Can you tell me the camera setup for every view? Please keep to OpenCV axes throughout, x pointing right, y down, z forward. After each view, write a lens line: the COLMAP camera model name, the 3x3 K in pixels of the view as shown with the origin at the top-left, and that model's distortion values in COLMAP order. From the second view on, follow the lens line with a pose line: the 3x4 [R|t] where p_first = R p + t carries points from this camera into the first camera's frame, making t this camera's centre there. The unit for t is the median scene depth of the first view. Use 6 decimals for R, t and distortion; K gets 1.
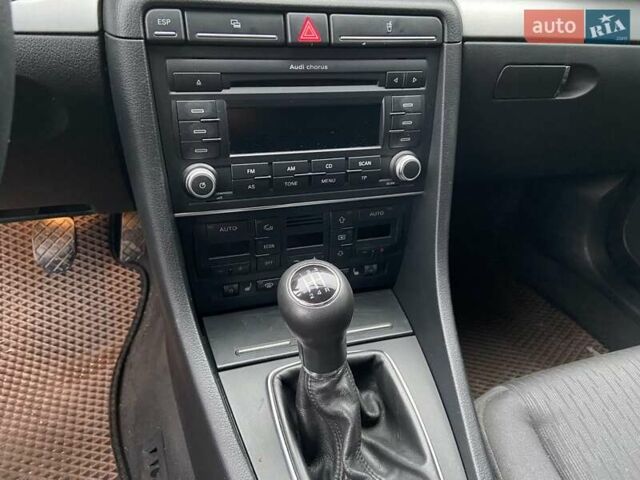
lens RADIAL K [[482.5, 0, 320.0], [0, 482.5, 240.0], [0, 0, 1]] dist [0.103342, -0.120178]
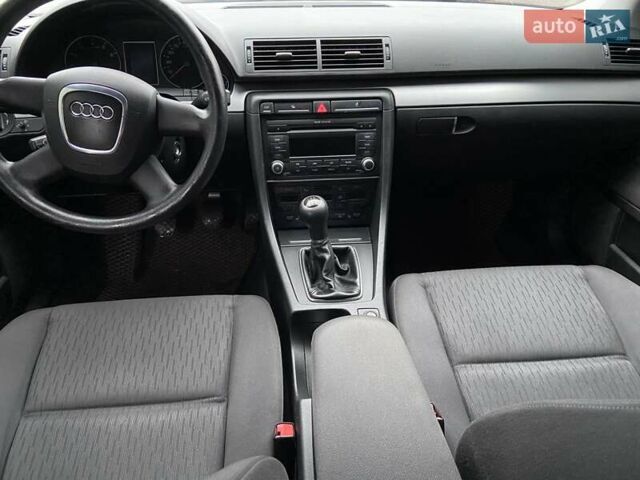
lens RADIAL K [[482.5, 0, 320.0], [0, 482.5, 240.0], [0, 0, 1]] dist [0.103342, -0.120178]
pose [[0.968685, 0.039988, -0.245050, 0.554154], [-0.060105, 0.995358, -0.075172, 0.396976], [0.240906, 0.087546, 0.966592, -1.233096]]
